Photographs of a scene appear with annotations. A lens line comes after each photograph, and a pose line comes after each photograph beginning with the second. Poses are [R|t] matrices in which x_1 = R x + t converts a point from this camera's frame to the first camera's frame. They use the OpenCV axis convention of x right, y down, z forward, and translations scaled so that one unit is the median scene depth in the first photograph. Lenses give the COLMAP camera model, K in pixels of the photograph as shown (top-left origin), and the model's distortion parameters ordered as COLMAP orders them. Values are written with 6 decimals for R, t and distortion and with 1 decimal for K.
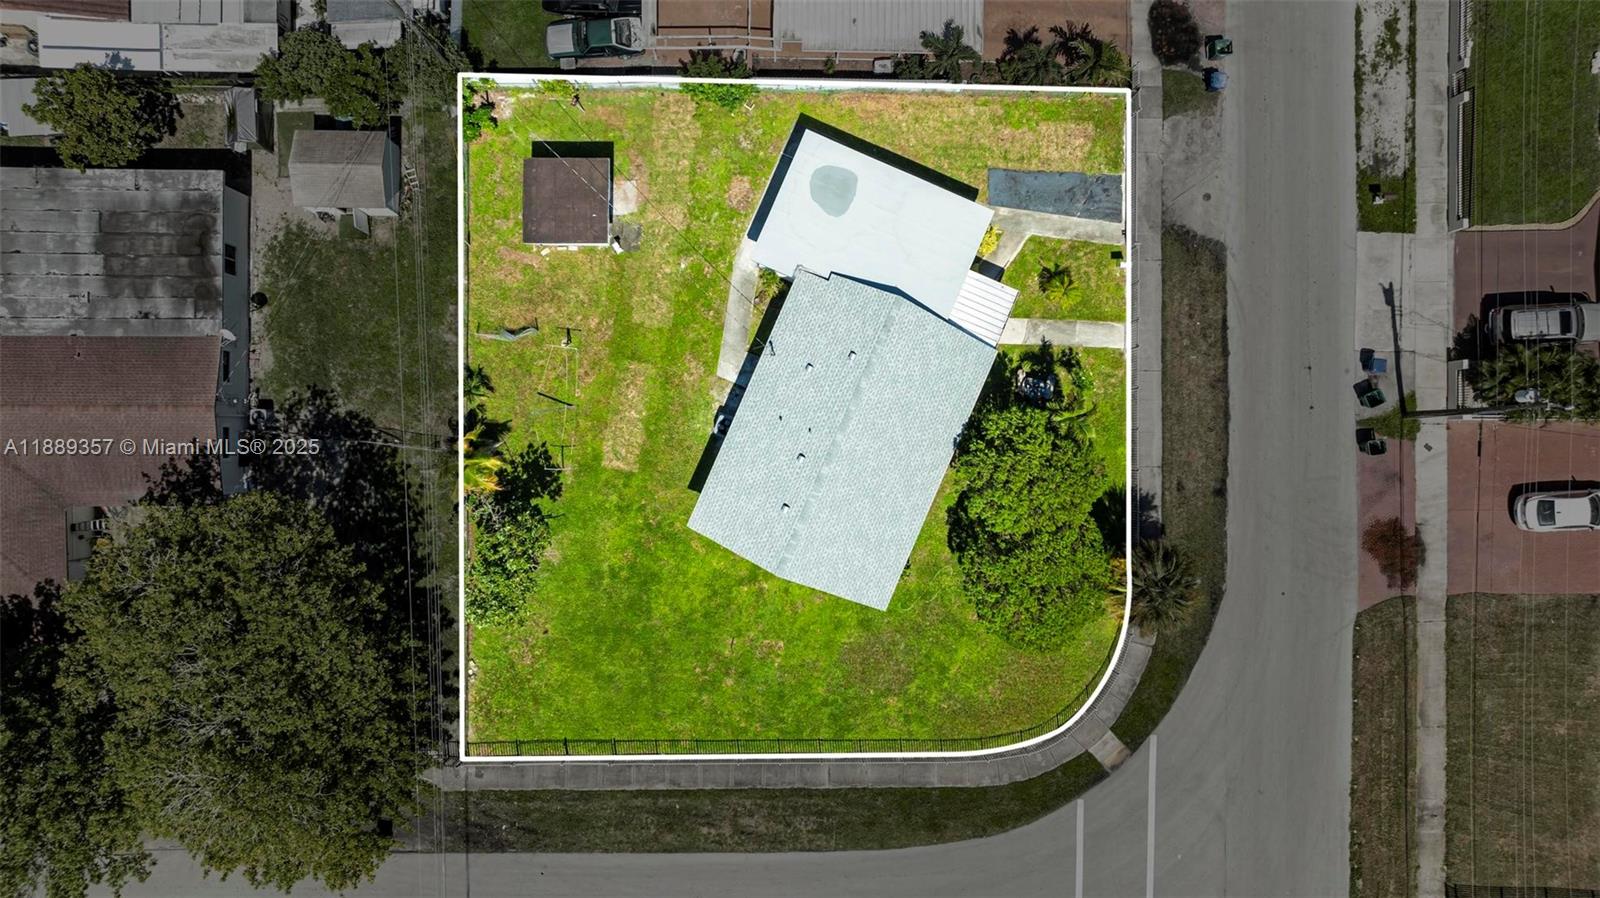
lens RADIAL K [[1121.4, 0, 799.2], [0, 1121.4, 438.5], [0, 0, 1]] dist [-0.010452, 0.000140]
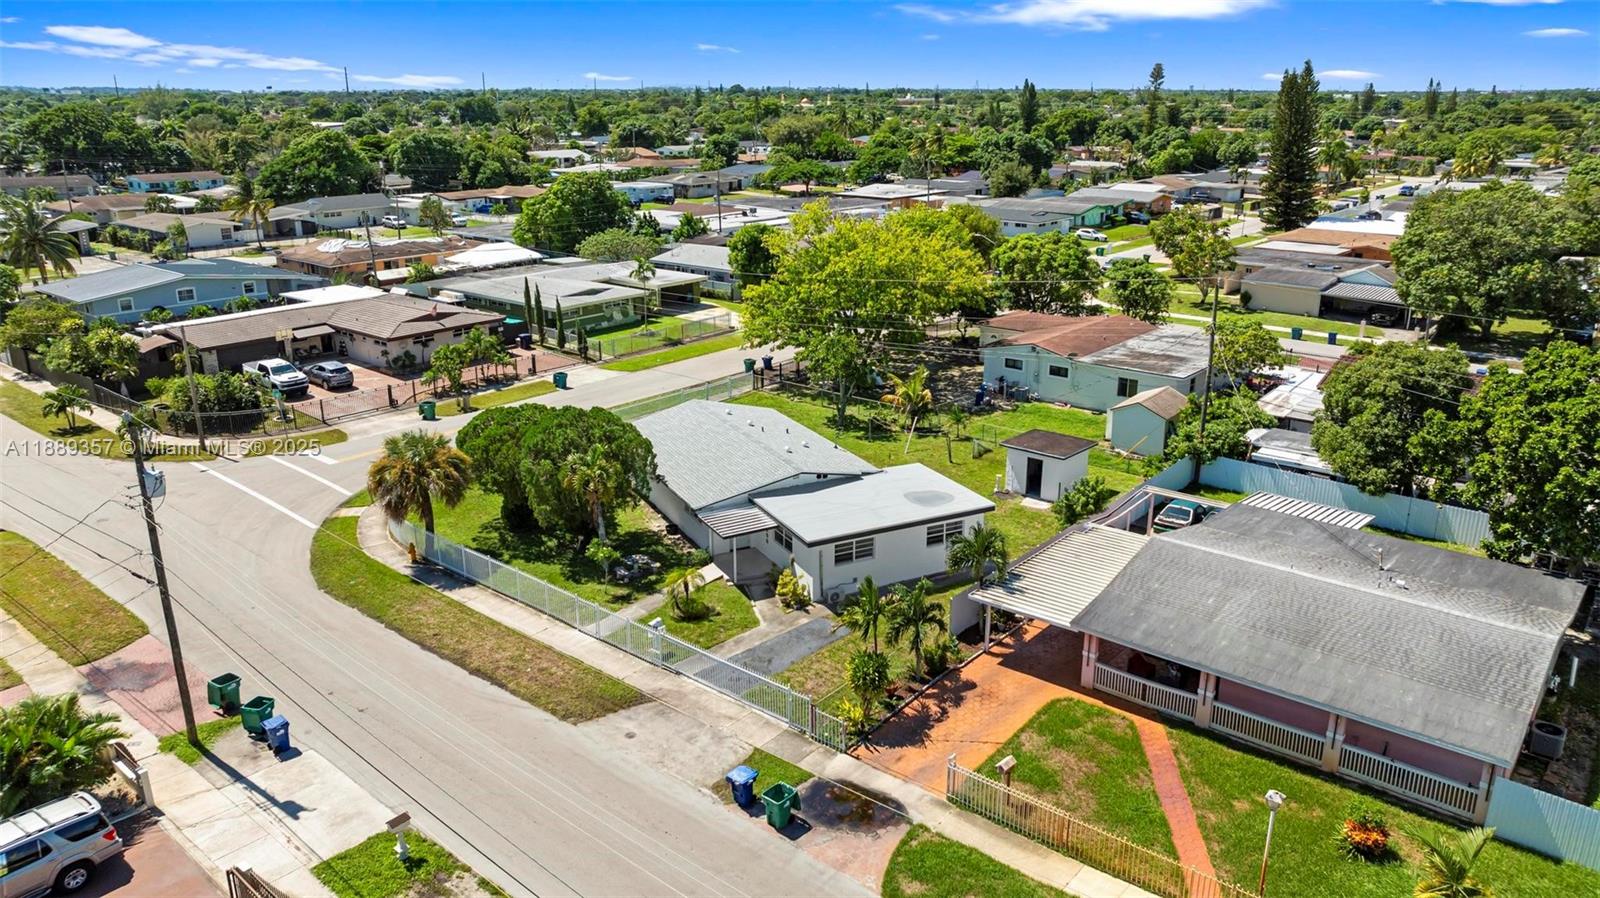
lens RADIAL K [[1121.4, 0, 799.2], [0, 1121.4, 438.5], [0, 0, 1]] dist [-0.010452, 0.000140]
pose [[-0.643471, 0.207745, -0.736741, 0.768333], [-0.765343, -0.192168, 0.614265, -0.684418], [-0.013968, 0.959121, 0.282650, 0.628063]]
